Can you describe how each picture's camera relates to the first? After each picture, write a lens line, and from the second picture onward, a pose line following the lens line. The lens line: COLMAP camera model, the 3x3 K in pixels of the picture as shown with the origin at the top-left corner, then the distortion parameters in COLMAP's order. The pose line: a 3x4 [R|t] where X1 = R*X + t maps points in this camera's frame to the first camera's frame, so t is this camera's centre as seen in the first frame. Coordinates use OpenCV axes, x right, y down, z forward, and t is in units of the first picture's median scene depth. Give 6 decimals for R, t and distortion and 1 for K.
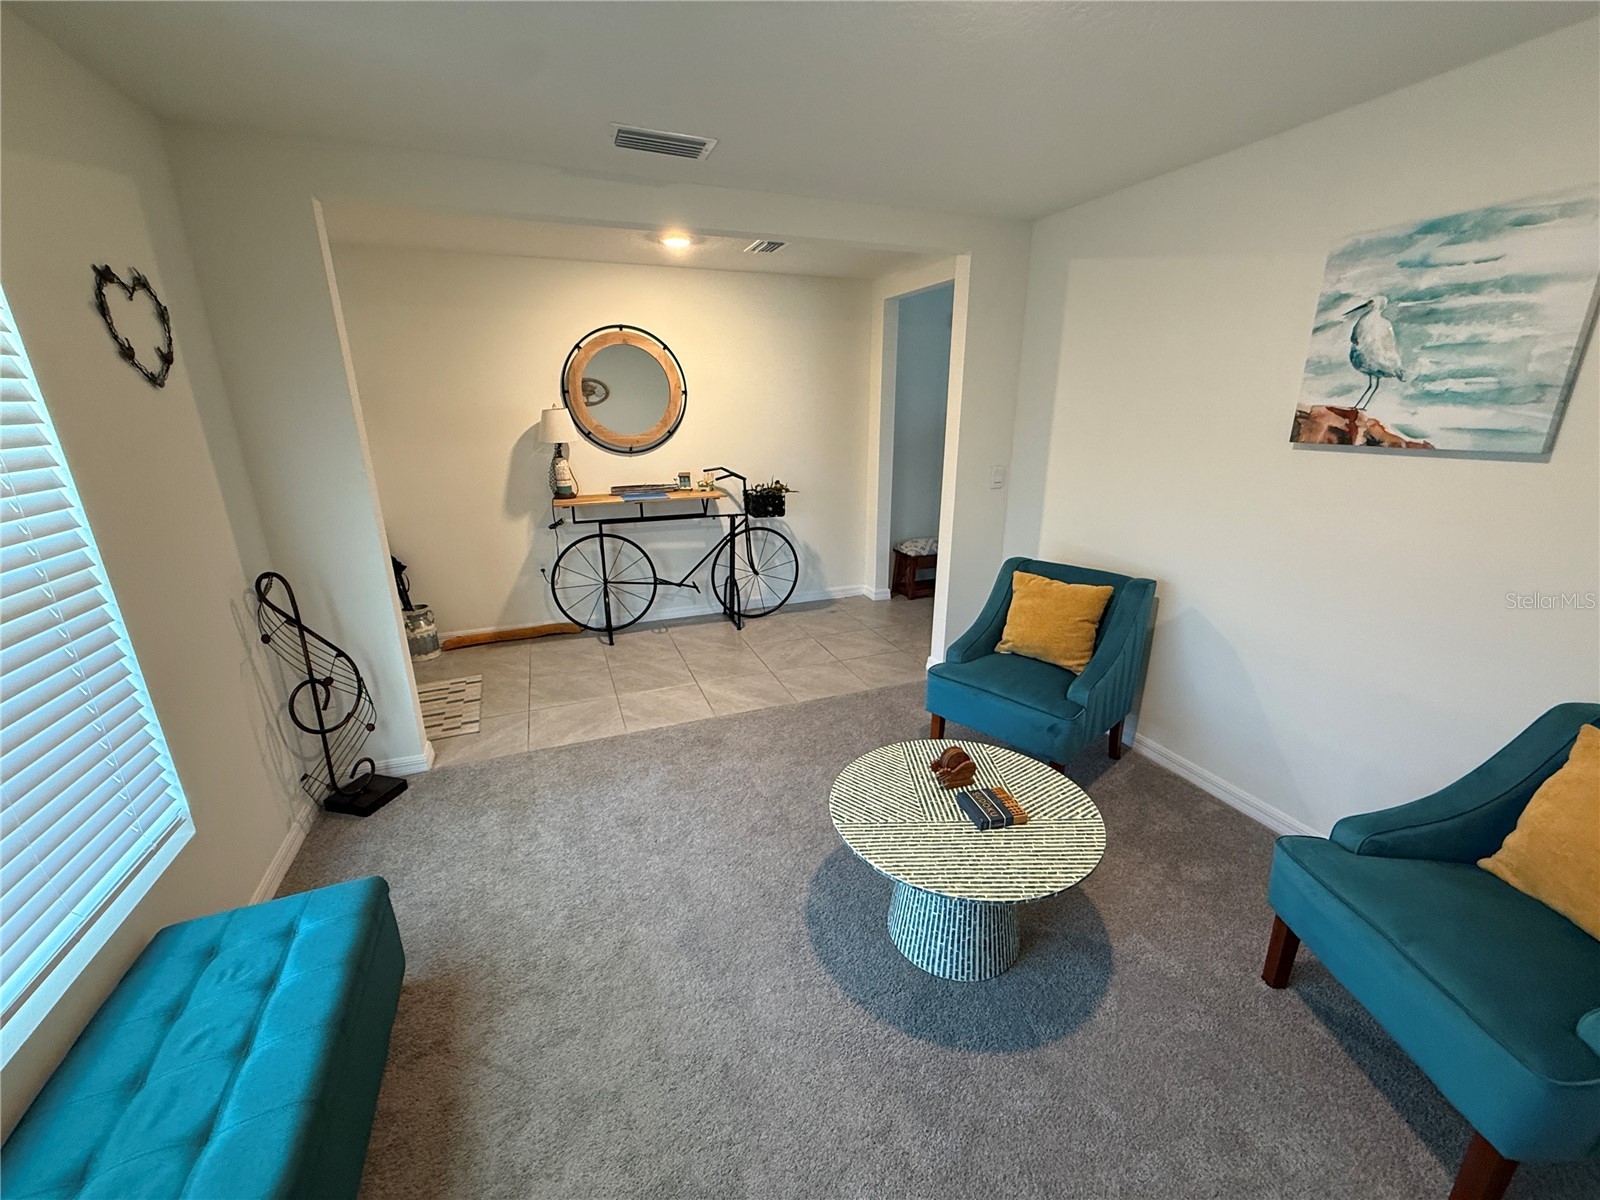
lens RADIAL K [[635.8, 0, 805.2], [0, 635.8, 598.3], [0, 0, 1]] dist [-0.000138, 0.000257]
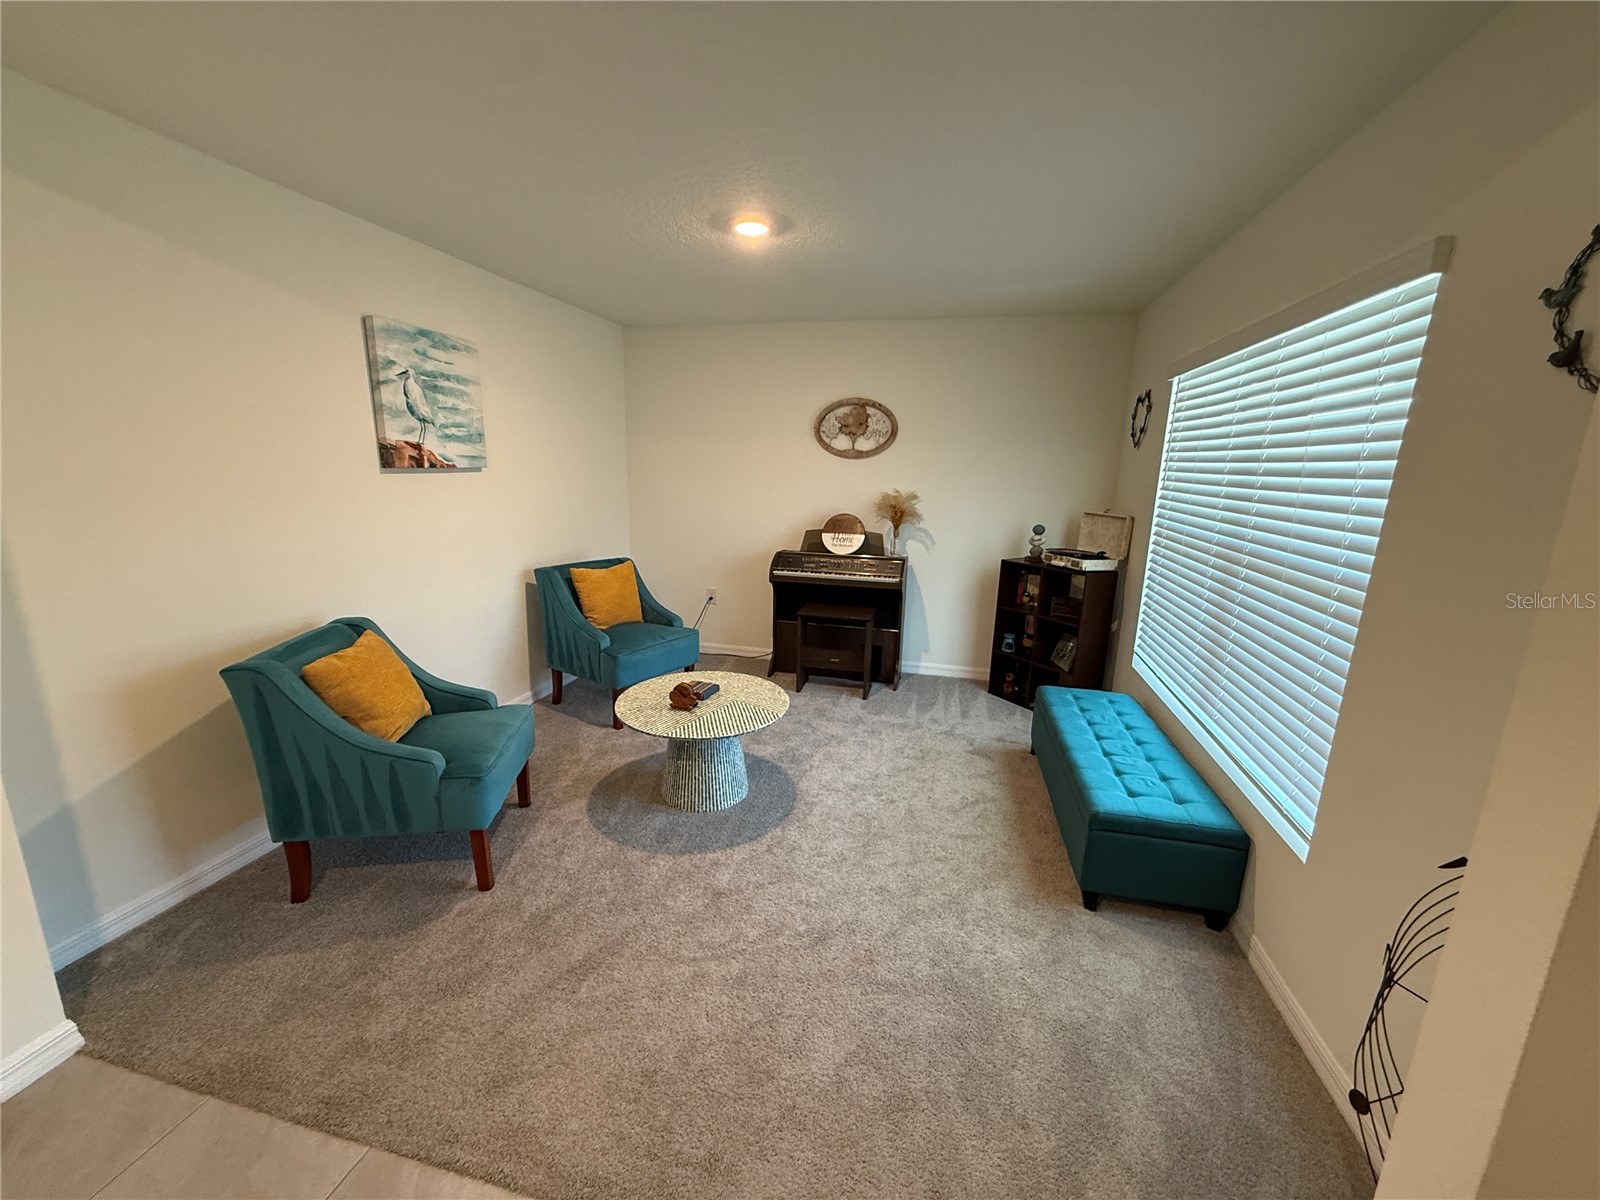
lens RADIAL K [[635.8, 0, 801.8], [0, 635.8, 603.4], [0, 0, 1]] dist [-0.000138, 0.000257]
pose [[-0.818271, -0.146391, 0.555880, -0.764061], [0.141203, 0.886211, 0.441239, -0.523783], [-0.557221, 0.439545, -0.704490, 1.809744]]
